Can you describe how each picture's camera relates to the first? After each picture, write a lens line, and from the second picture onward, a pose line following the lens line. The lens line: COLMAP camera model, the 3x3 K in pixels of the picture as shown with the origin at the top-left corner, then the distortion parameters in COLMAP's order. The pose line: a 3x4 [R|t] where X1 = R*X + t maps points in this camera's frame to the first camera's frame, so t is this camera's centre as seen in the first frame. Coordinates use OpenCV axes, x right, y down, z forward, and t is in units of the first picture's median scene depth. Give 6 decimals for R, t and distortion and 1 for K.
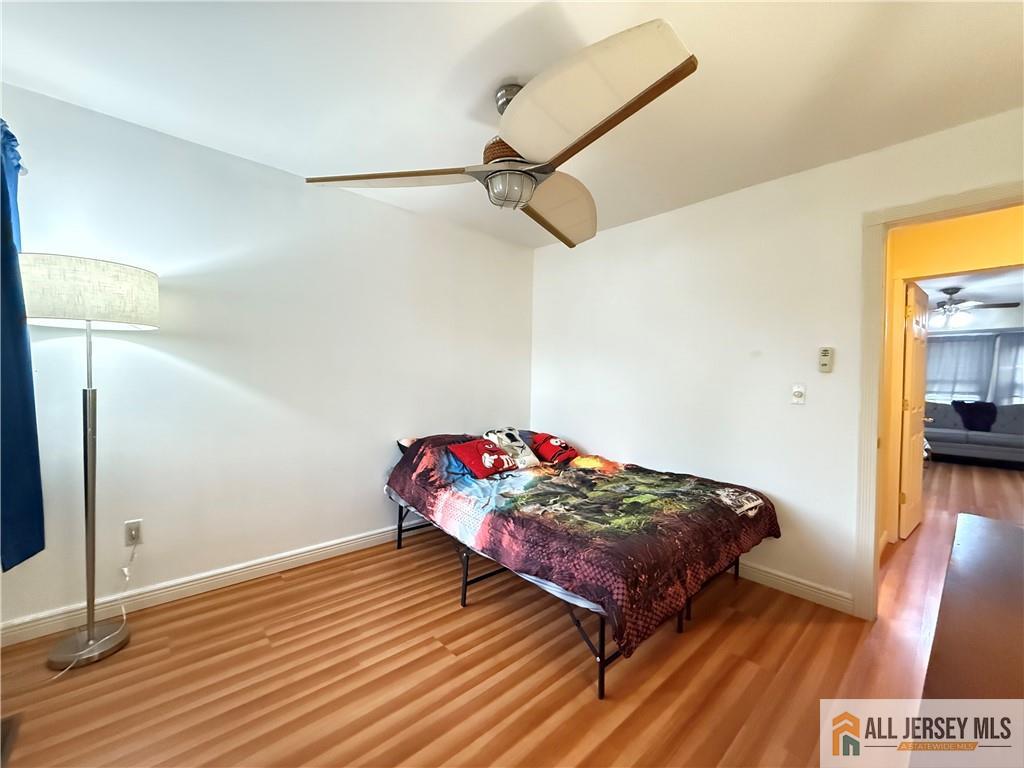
lens RADIAL K [[407.5, 0, 510.7], [0, 407.5, 383.5], [0, 0, 1]] dist [0.001188, 0.000128]
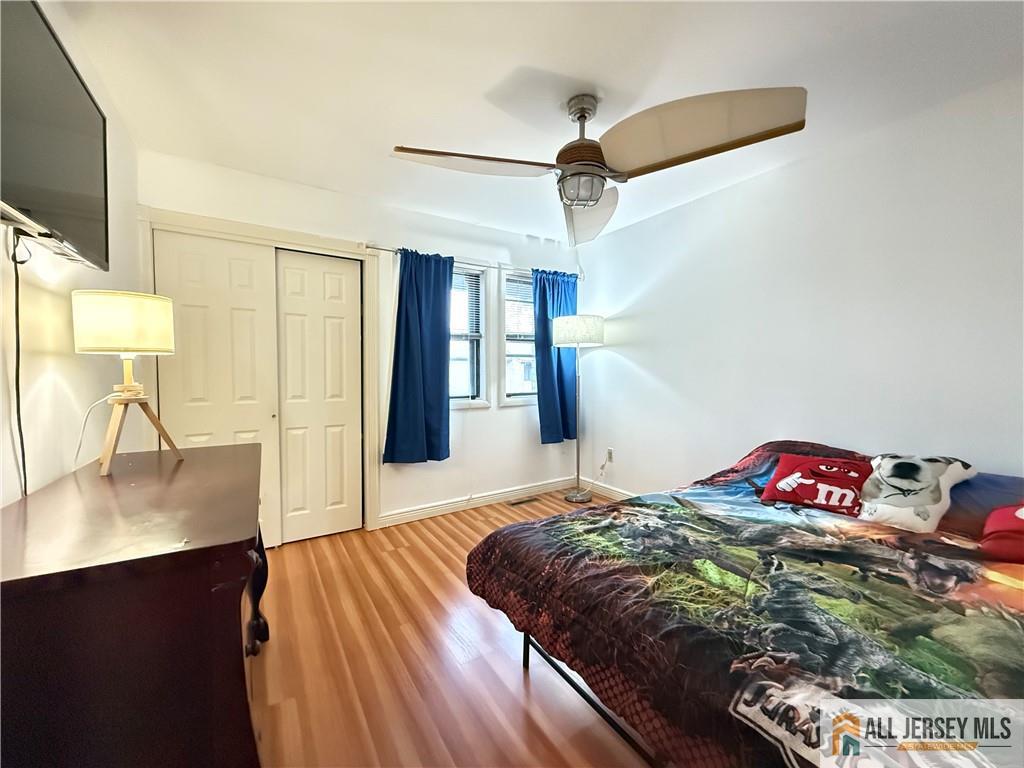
lens RADIAL K [[407.5, 0, 510.7], [0, 407.5, 383.5], [0, 0, 1]] dist [0.001188, 0.000128]
pose [[-0.163274, 0.012270, -0.986504, 0.860217], [-0.019347, 0.999691, 0.015636, 0.023080], [0.986391, 0.021639, -0.162986, 0.770164]]
